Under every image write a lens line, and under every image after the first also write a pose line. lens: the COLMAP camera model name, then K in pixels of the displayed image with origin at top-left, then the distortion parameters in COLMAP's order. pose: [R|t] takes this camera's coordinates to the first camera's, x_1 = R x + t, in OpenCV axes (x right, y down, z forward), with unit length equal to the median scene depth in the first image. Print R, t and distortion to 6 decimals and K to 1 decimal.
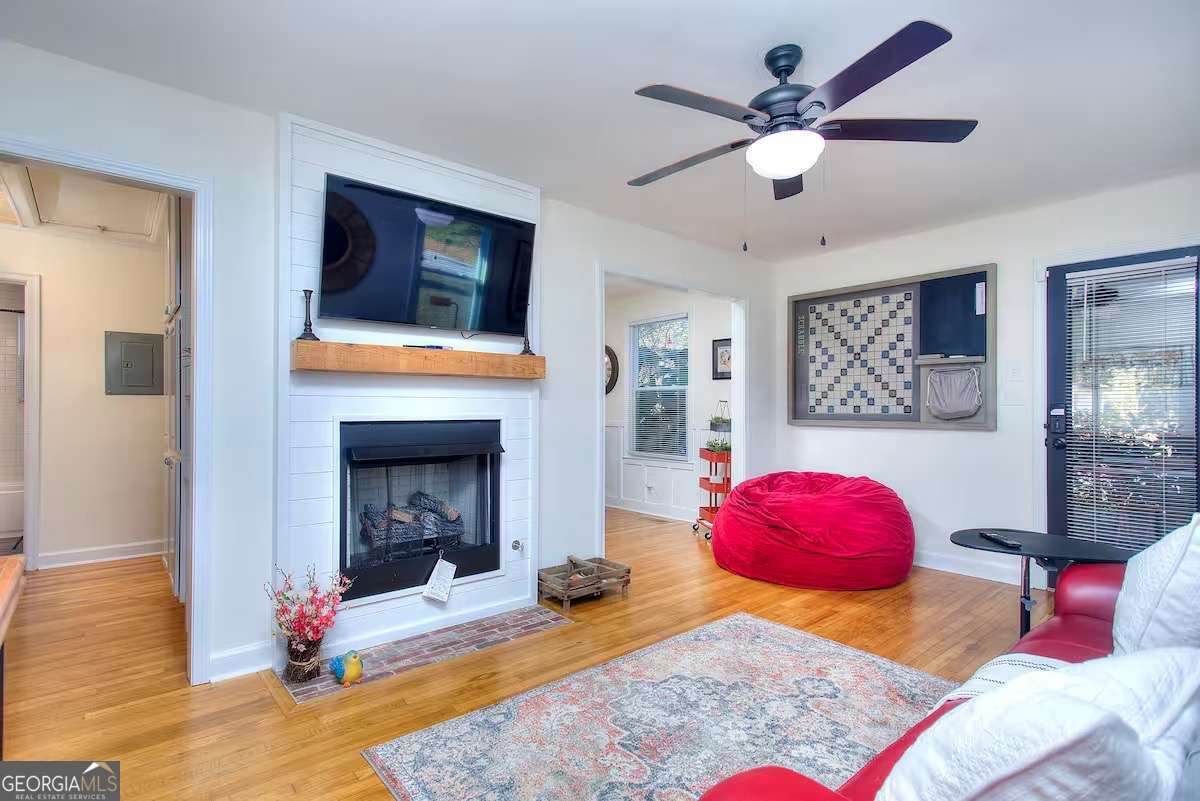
lens RADIAL K [[586.5, 0, 600.0], [0, 586.5, 400.5], [0, 0, 1]] dist [0.000703, 0.000291]
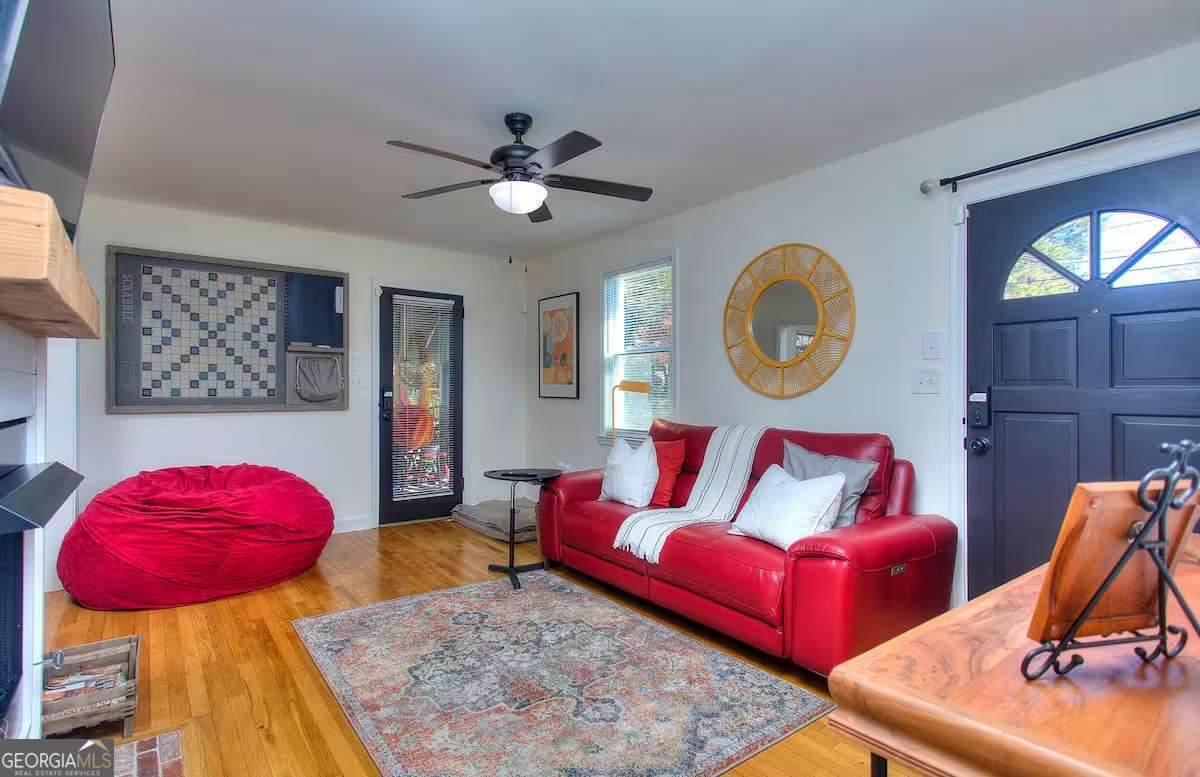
lens RADIAL K [[587.9, 0, 600.0], [0, 587.9, 388.5], [0, 0, 1]] dist [0.001683, 0.000102]
pose [[0.044768, 0.002281, 0.998995, -0.492910], [-0.015895, 0.999872, -0.001570, 0.000485], [-0.998871, -0.015809, 0.044798, 0.387342]]
